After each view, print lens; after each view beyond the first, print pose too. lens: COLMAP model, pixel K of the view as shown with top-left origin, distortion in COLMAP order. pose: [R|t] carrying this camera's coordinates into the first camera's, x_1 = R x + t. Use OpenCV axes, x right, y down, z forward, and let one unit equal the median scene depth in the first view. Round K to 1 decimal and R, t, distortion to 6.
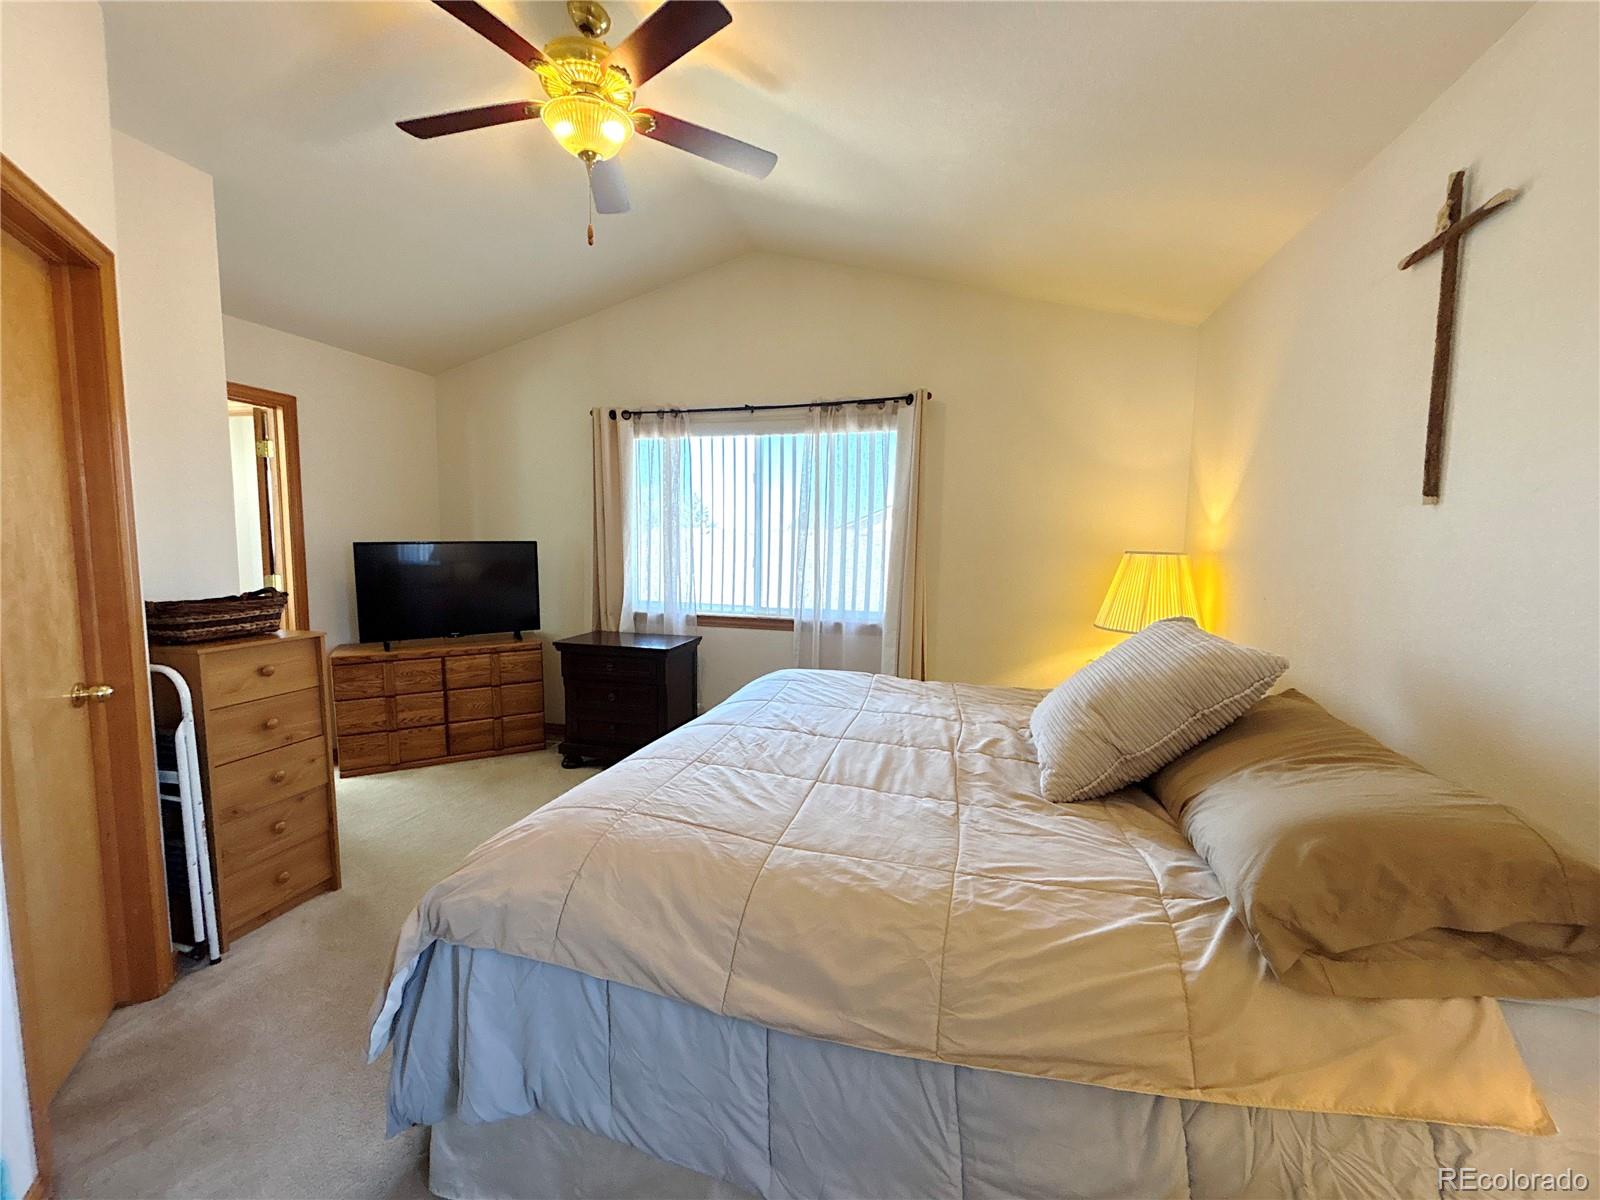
lens RADIAL K [[643.0, 0, 799.8], [0, 643.0, 602.5], [0, 0, 1]] dist [-0.001373, 0.001318]
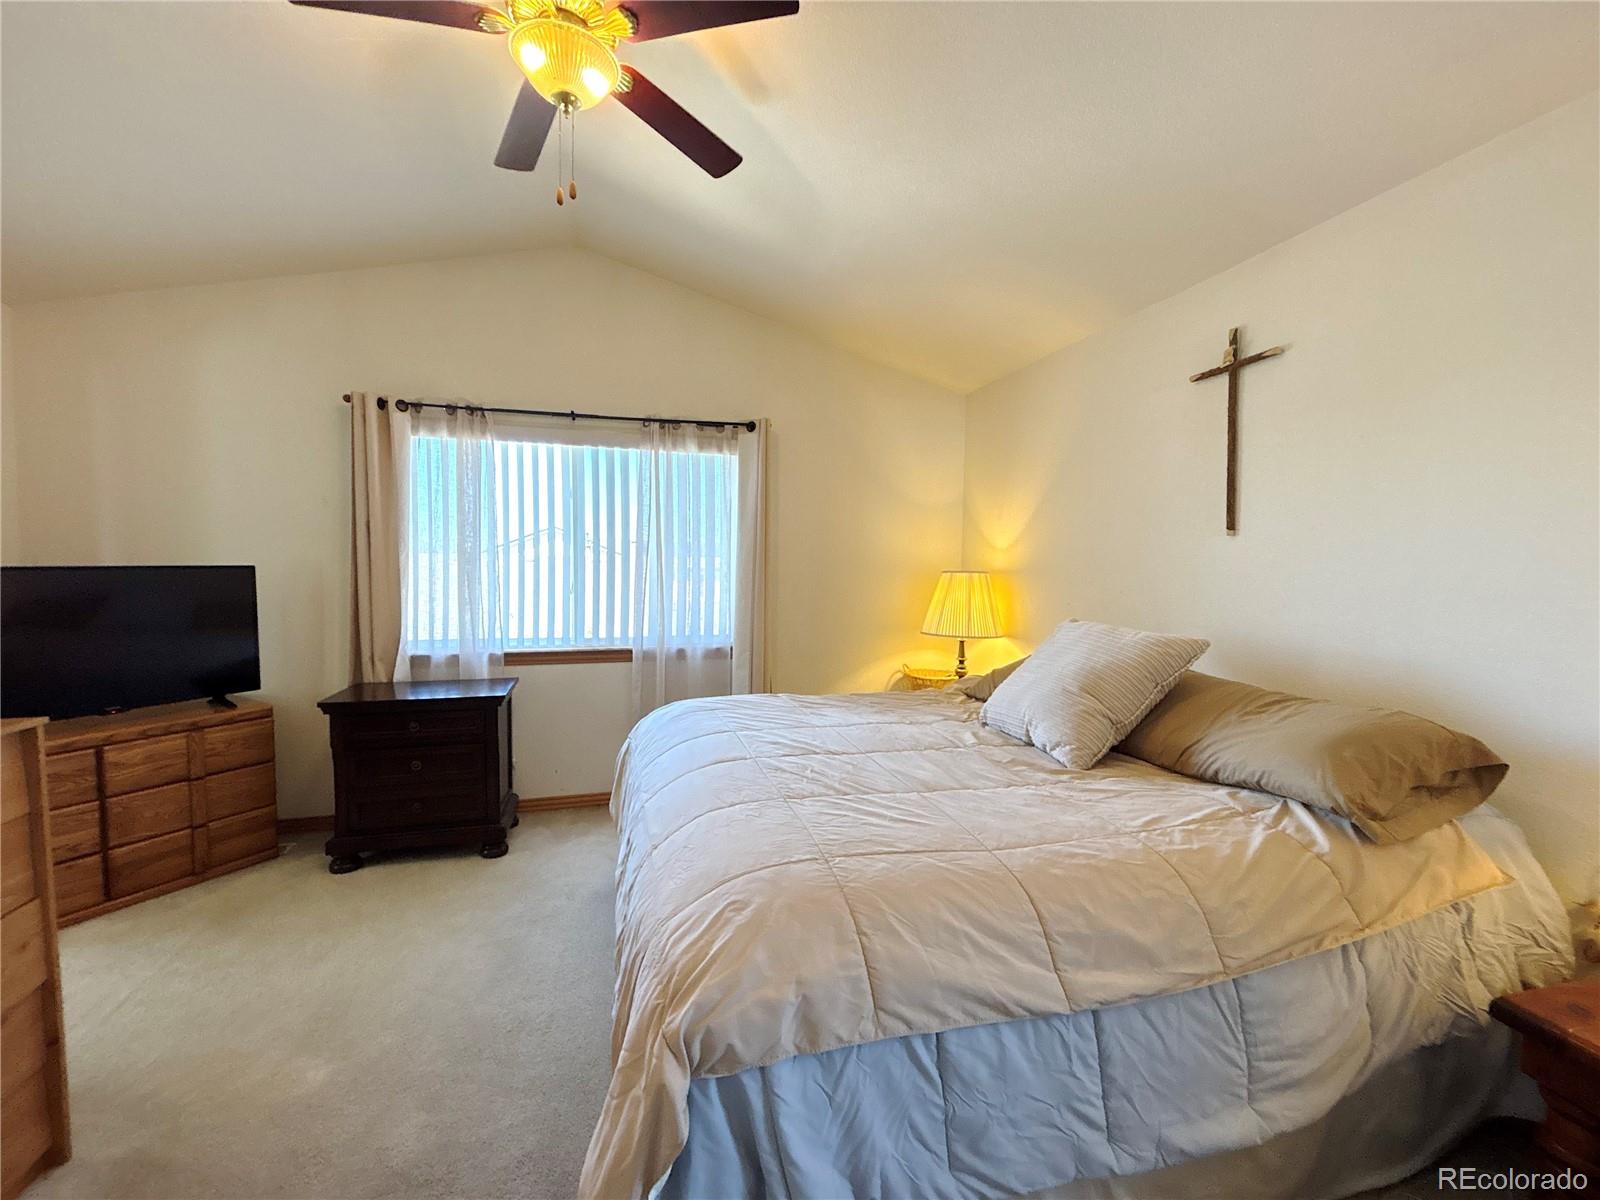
lens RADIAL K [[643.0, 0, 796.1], [0, 643.0, 601.2], [0, 0, 1]] dist [-0.001373, 0.001318]
pose [[0.853896, -0.032156, 0.519449, -0.353935], [0.054192, 0.998157, -0.027295, -0.004747], [-0.517614, 0.051457, 0.854065, 0.110526]]
